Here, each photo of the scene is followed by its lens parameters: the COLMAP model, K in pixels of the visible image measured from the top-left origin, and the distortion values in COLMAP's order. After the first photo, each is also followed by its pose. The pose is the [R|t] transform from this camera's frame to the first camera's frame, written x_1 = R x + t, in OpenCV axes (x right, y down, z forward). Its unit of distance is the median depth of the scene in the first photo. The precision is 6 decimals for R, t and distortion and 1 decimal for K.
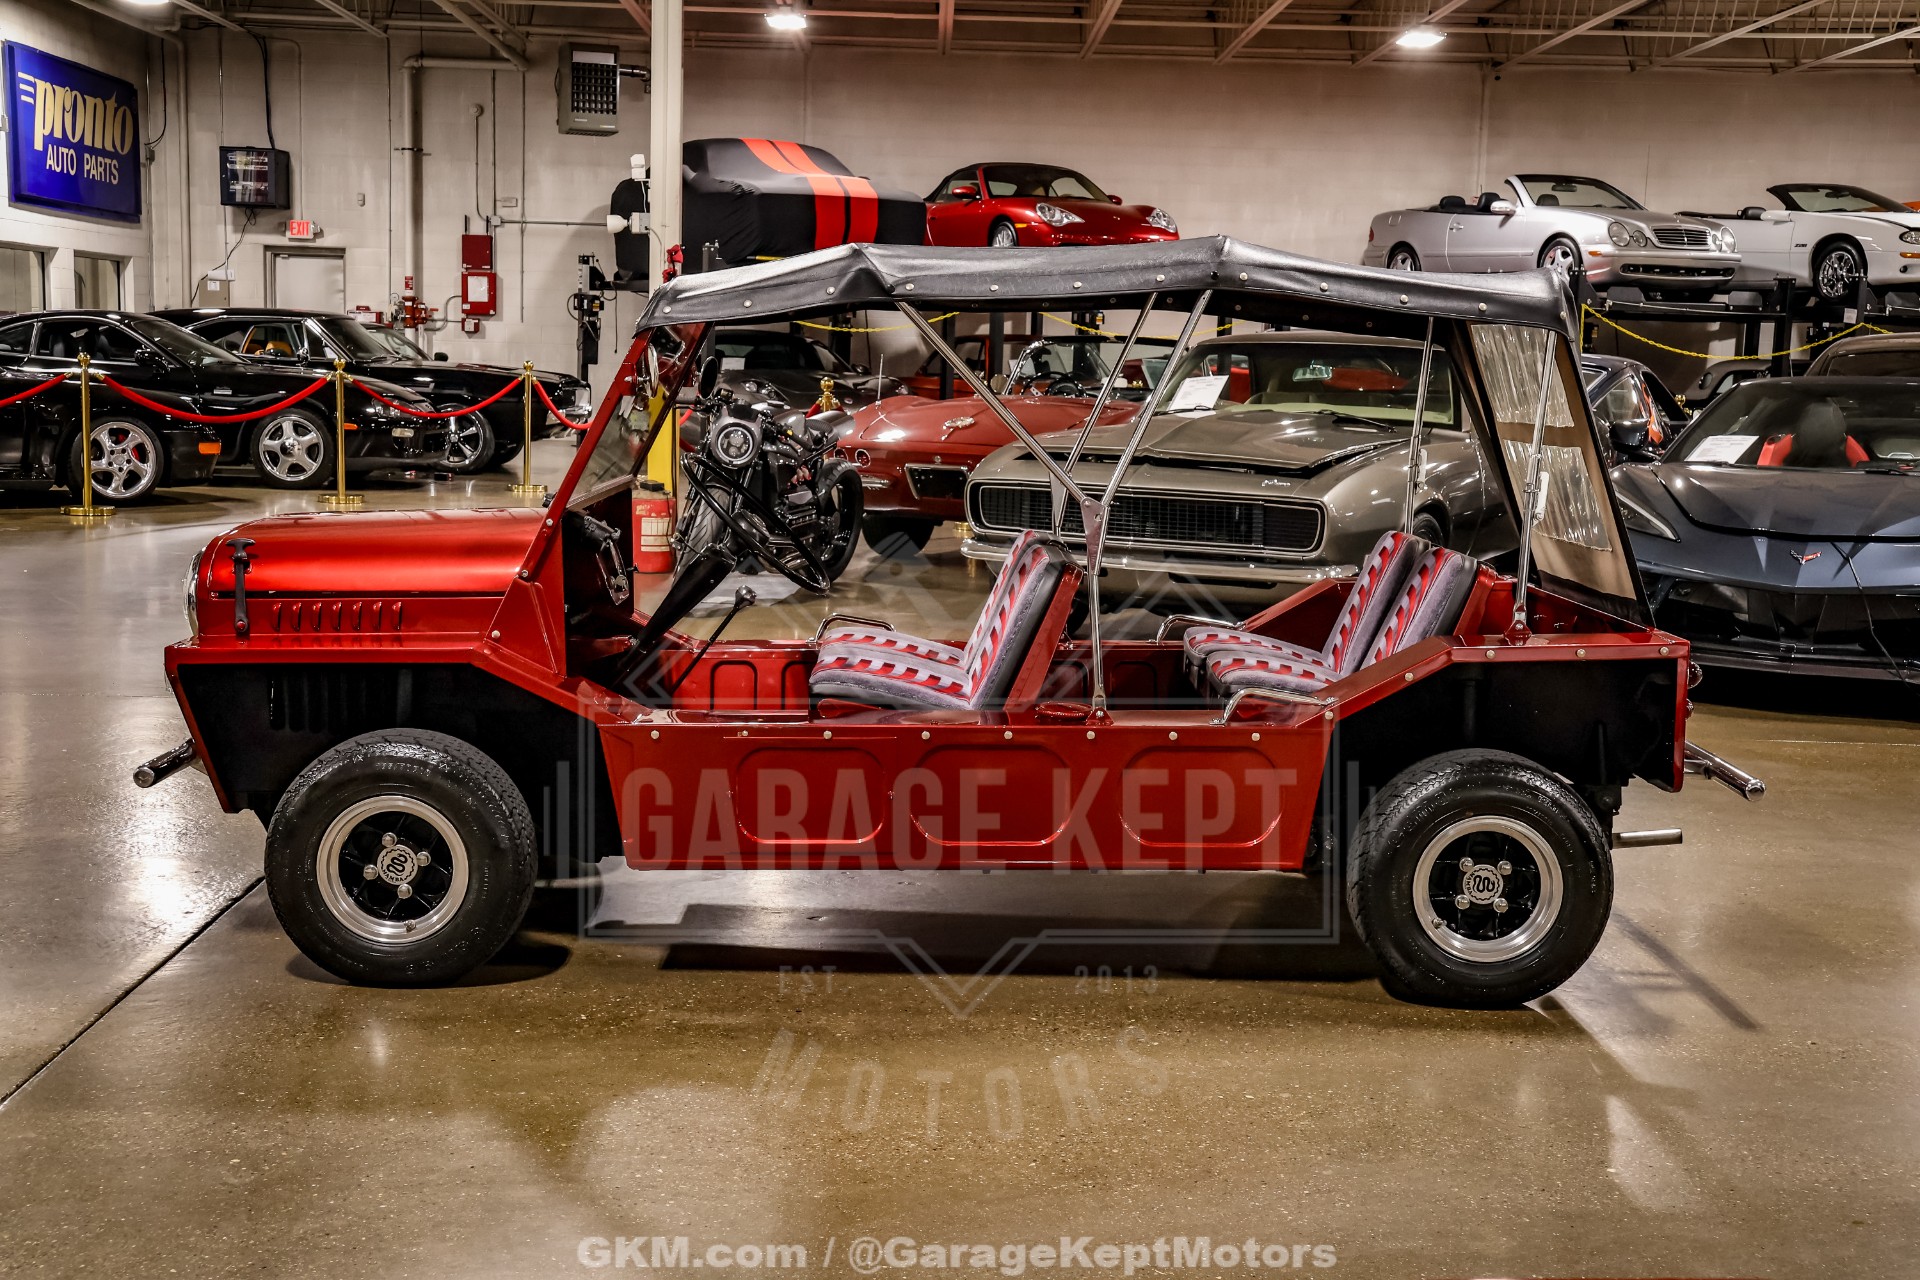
lens RADIAL K [[2377.5, 0, 966.4], [0, 2377.5, 652.9], [0, 0, 1]] dist [0.076910, 0.000000]
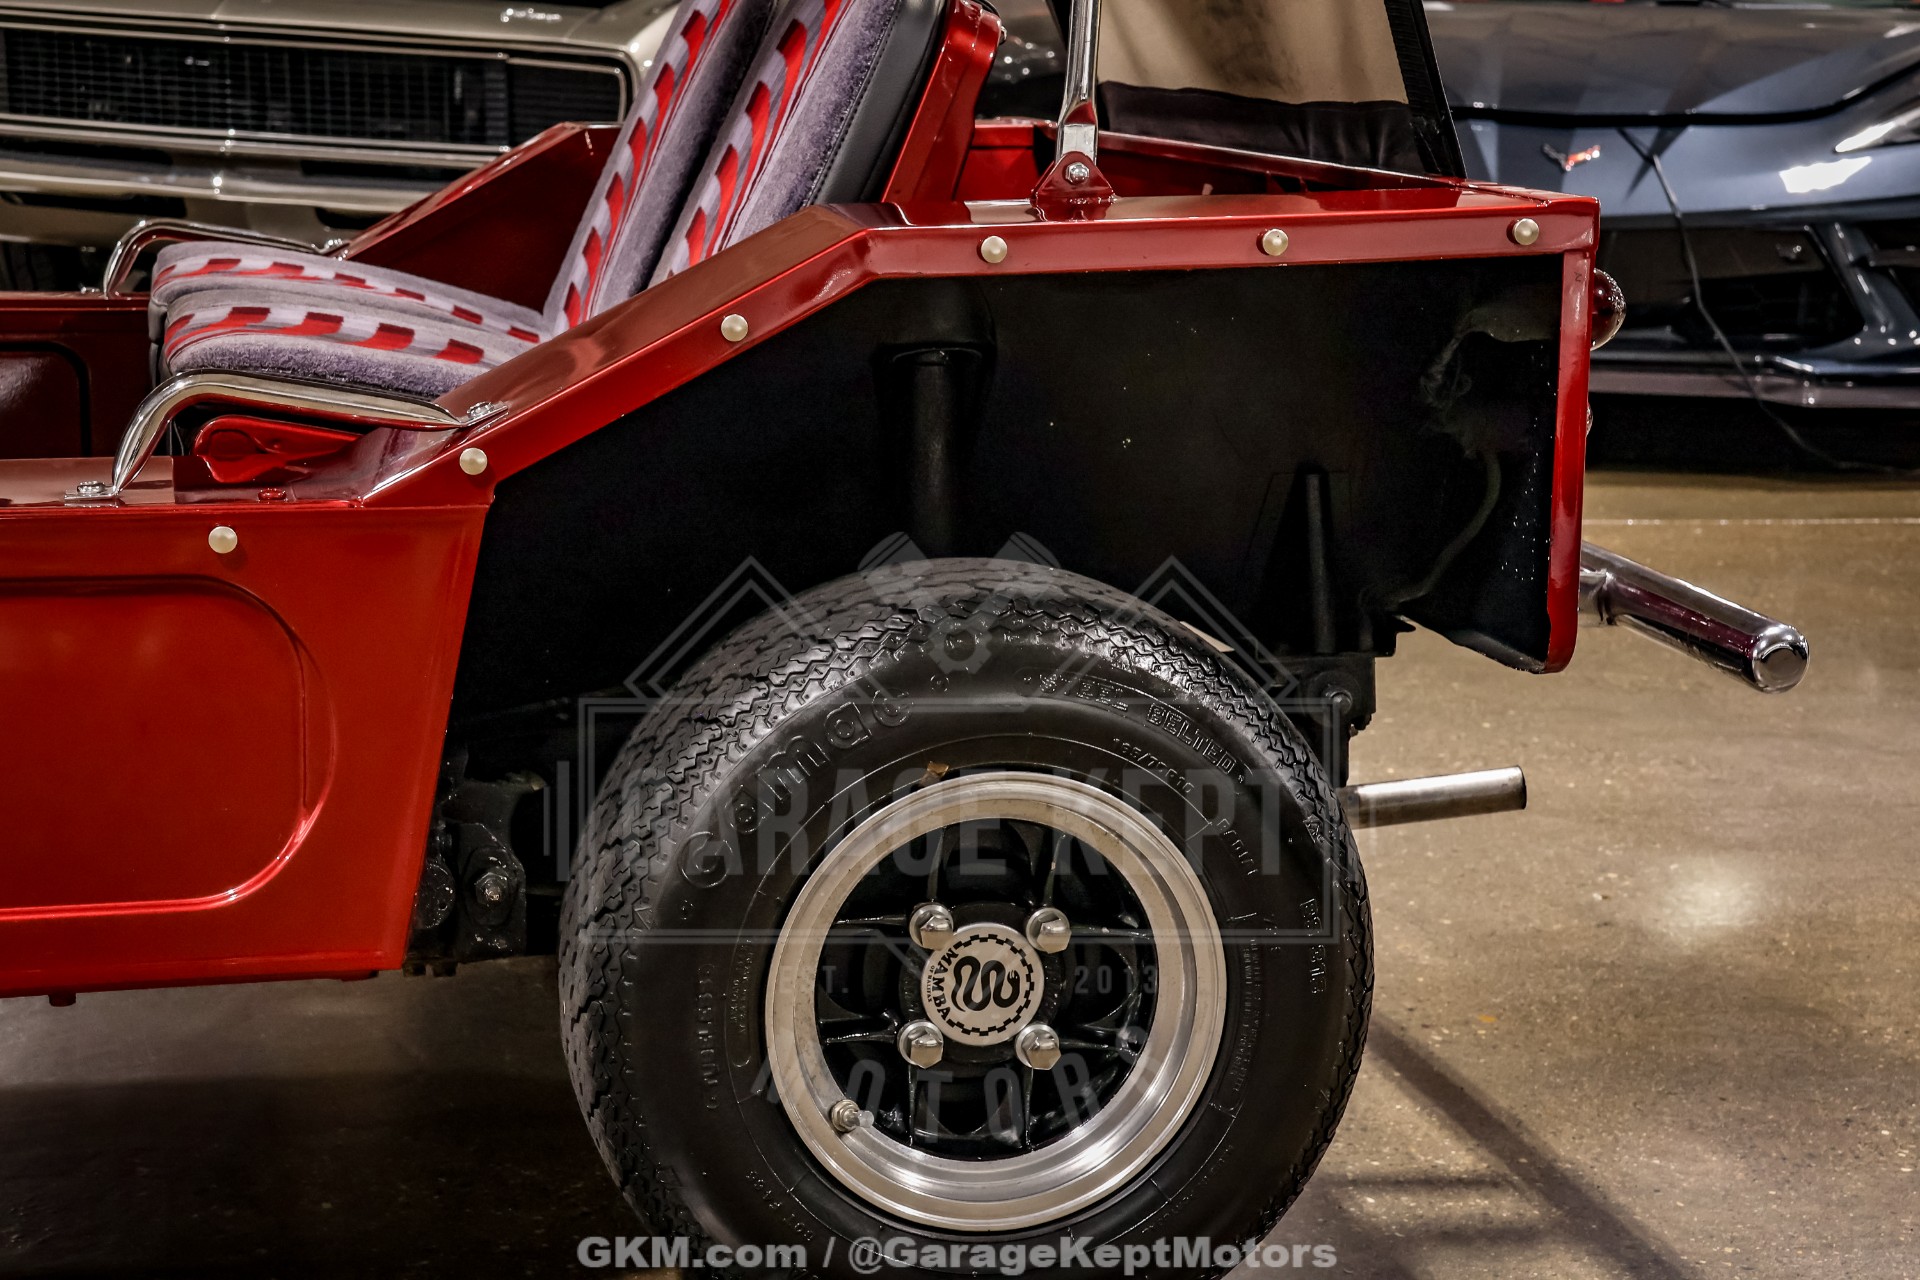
lens RADIAL K [[3569.8, 0, 961.1], [0, 3569.8, 641.5], [0, 0, 1]] dist [0.203600, 0.000000]
pose [[0.976535, -0.033445, 0.212745, 0.113710], [0.020354, 0.997779, 0.063429, 0.021128], [-0.214394, -0.057610, 0.975047, 0.539056]]
